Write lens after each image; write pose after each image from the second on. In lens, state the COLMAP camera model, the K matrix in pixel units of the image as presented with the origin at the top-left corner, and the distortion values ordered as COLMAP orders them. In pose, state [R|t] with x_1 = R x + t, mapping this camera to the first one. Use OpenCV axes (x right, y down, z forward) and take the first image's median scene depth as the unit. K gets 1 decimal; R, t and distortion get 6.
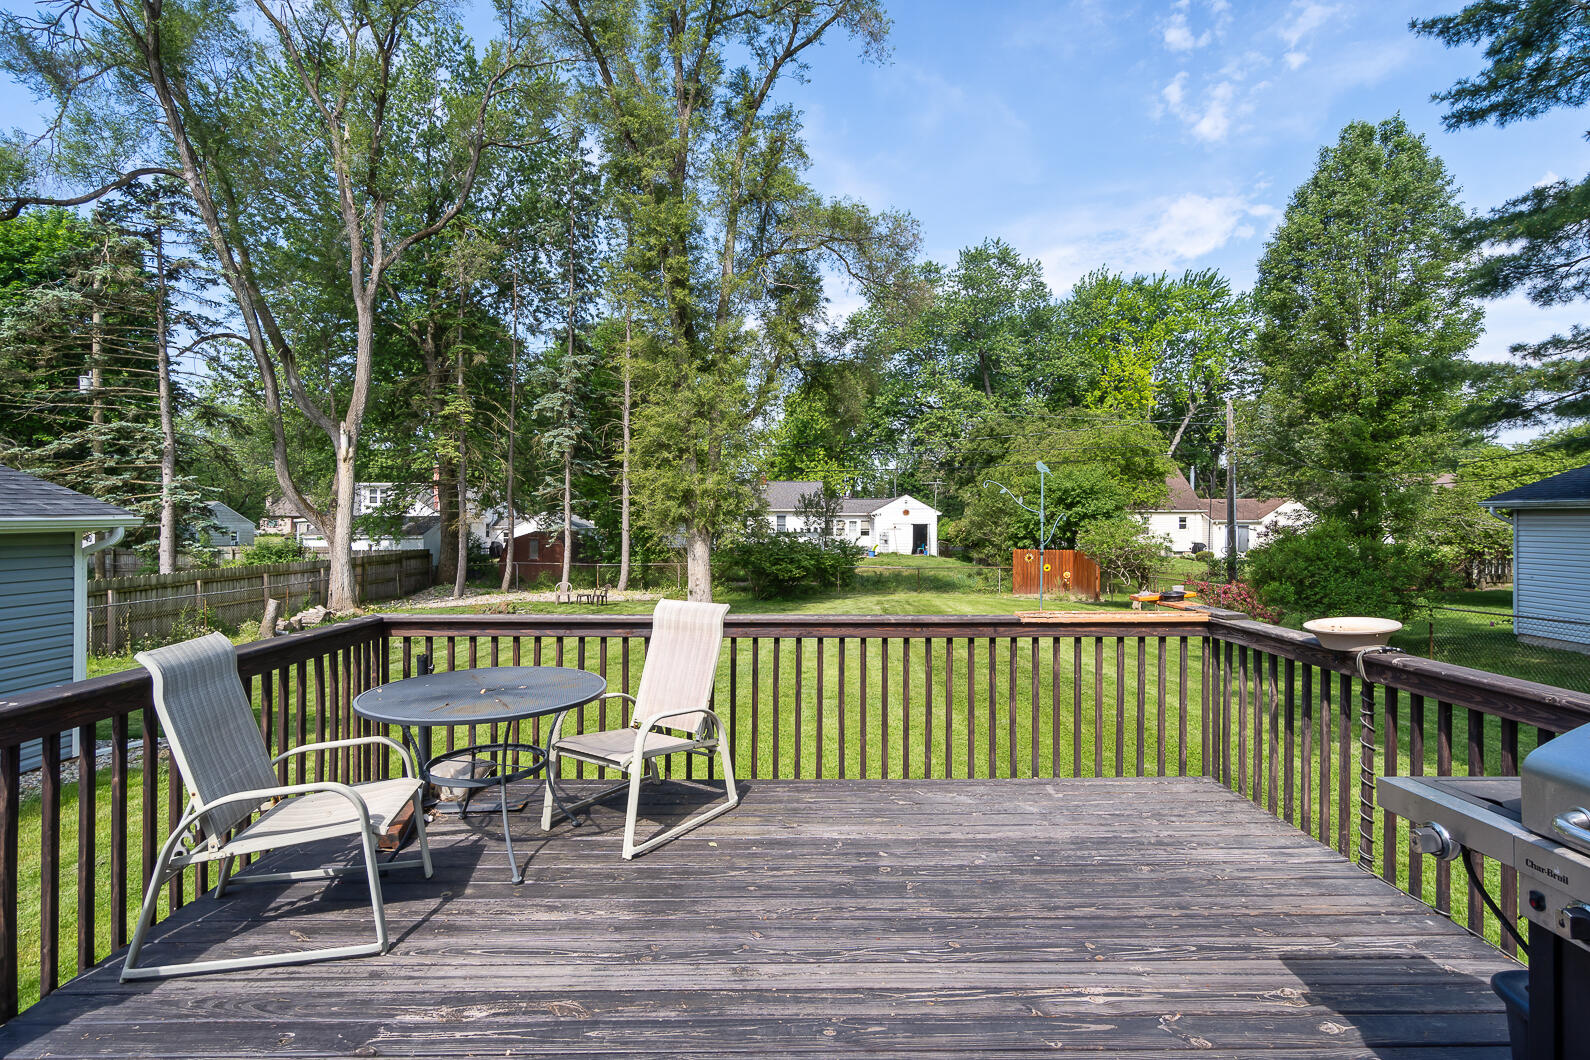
lens RADIAL K [[755.1, 0, 797.5], [0, 755.1, 517.6], [0, 0, 1]] dist [0.000050, 0.000542]
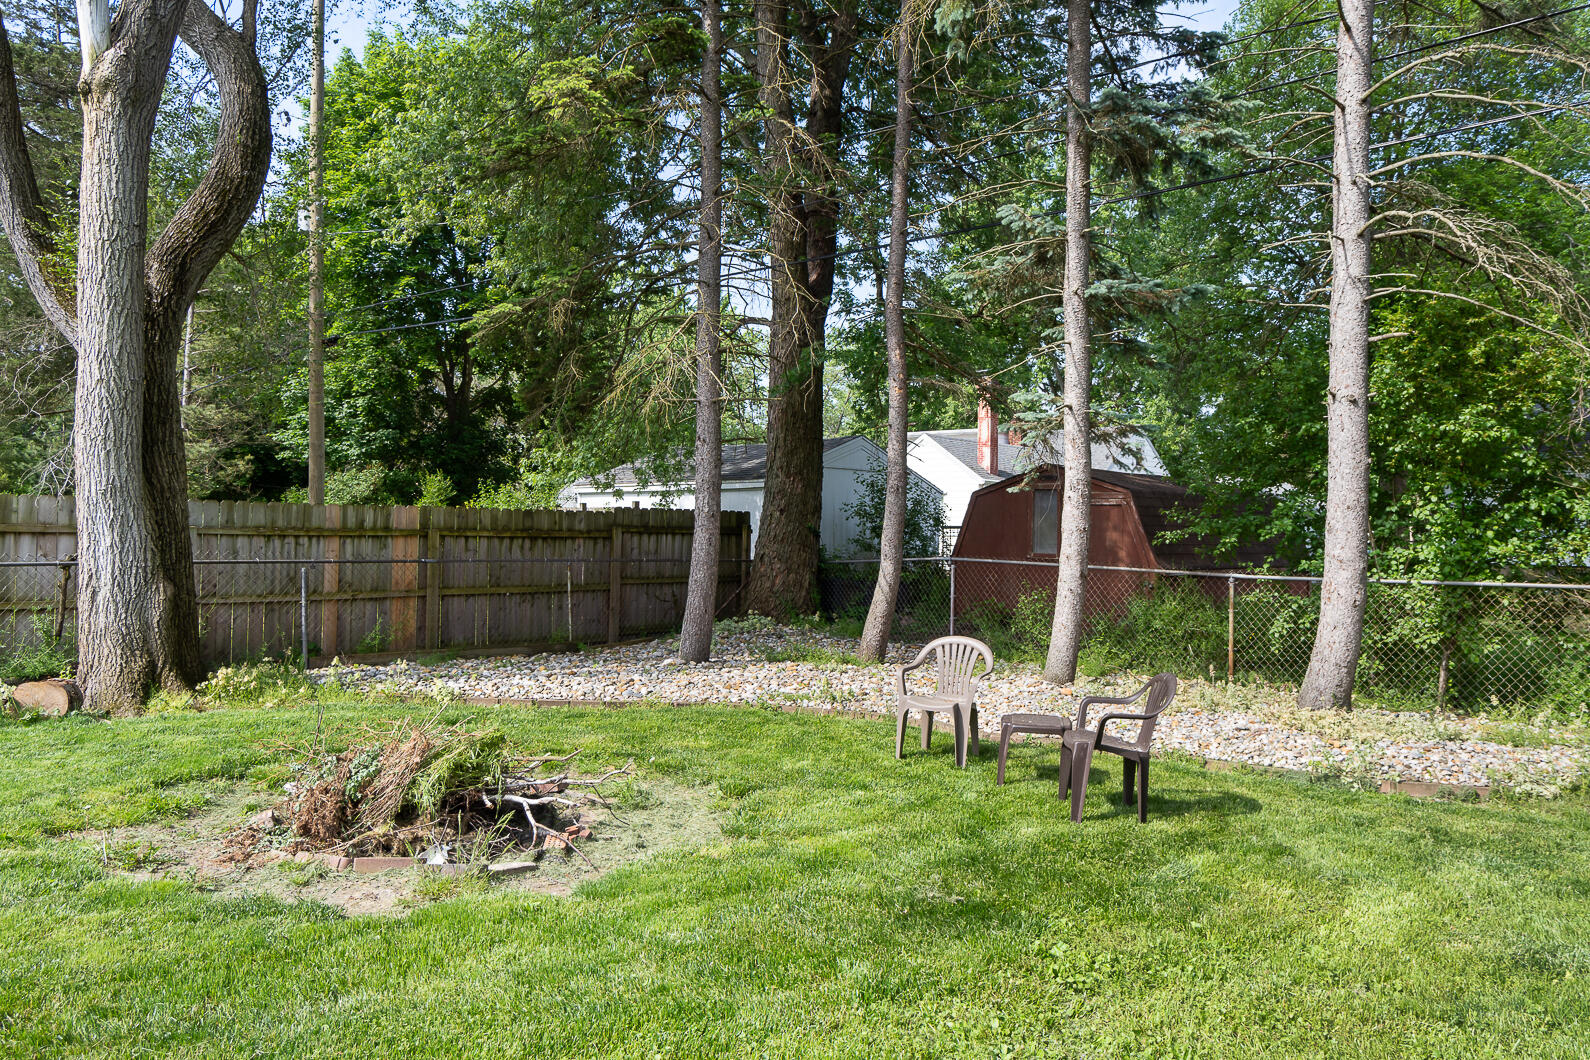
lens RADIAL K [[1066.5, 0, 795.0], [0, 1066.5, 530.0], [0, 0, 1]] dist [0.000230, 0.000182]
pose [[0.717111, 0.009688, -0.696892, -0.138725], [-0.015071, 0.999885, -0.001608, 0.054031], [0.696796, 0.011656, 0.717174, 0.710871]]
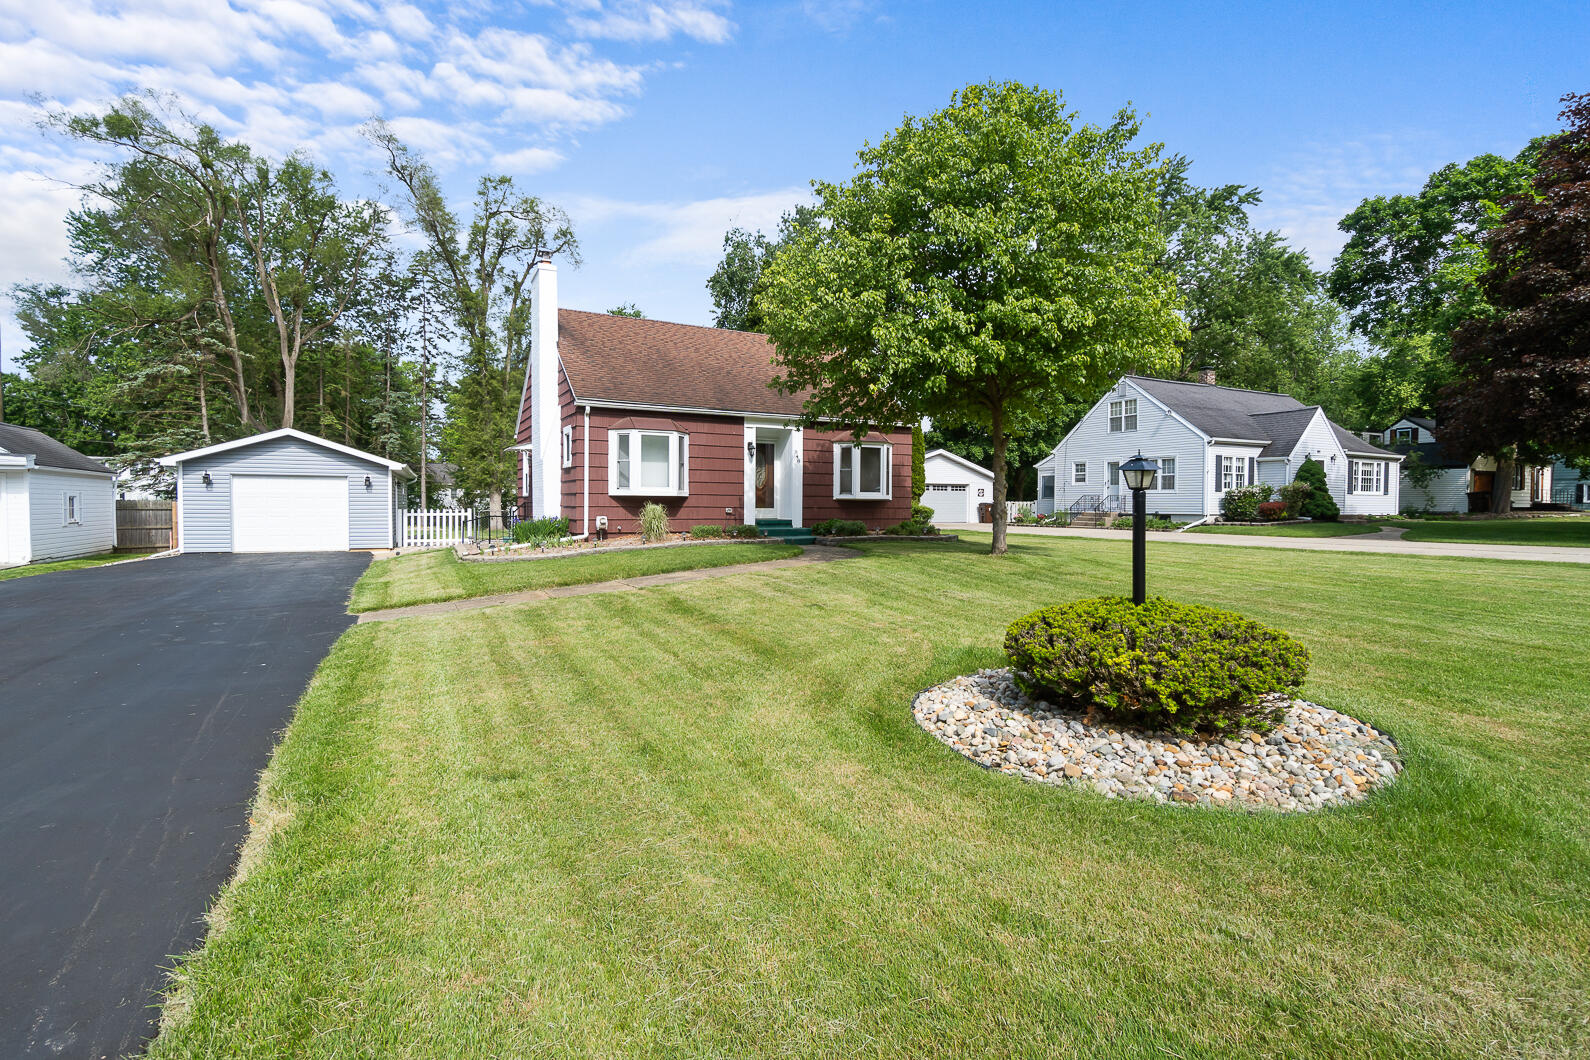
lens RADIAL K [[726.9, 0, 792.2], [0, 726.9, 520.9], [0, 0, 1]] dist [-0.007375, 0.000468]
pose [[0.888211, -0.007656, 0.459371, -0.244536], [-0.005121, 0.999634, 0.026562, 0.035839], [-0.459407, -0.025945, 0.887847, -0.900014]]
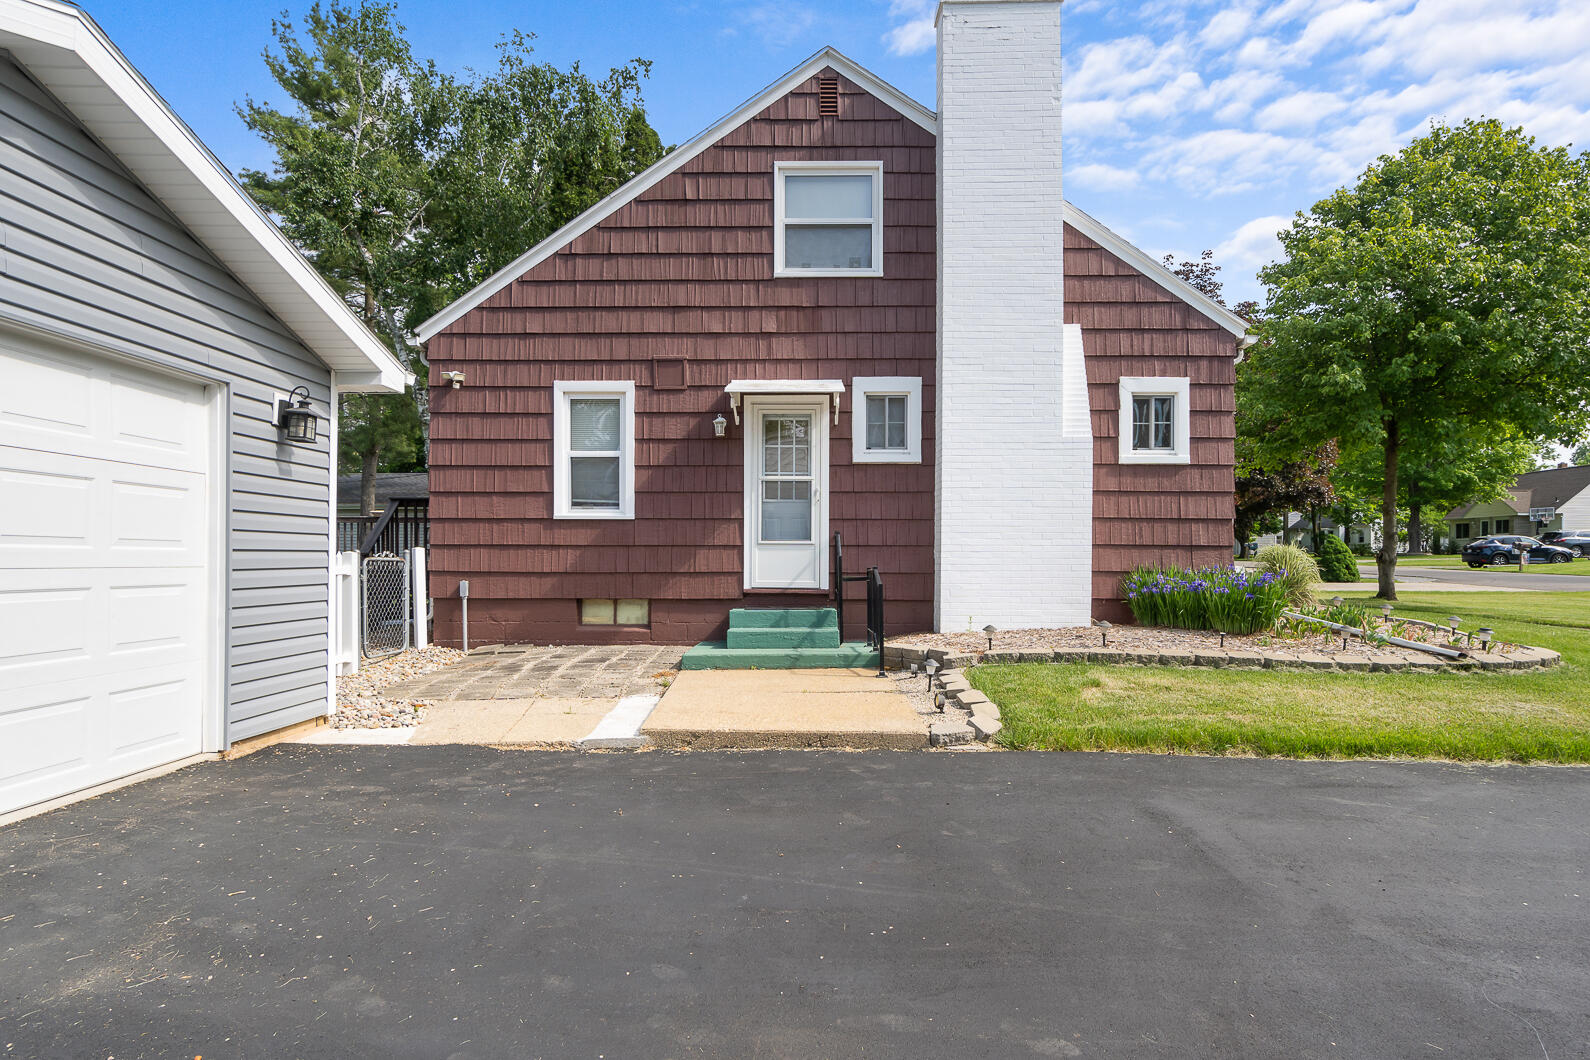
lens RADIAL K [[872.5, 0, 785.9], [0, 872.5, 570.2], [0, 0, 1]] dist [-0.007500, -0.001434]
pose [[0.043749, -0.008985, 0.999002, -0.474470], [-0.006281, 0.999937, 0.009268, 0.047627], [-0.999023, -0.006680, 0.043690, -0.175394]]
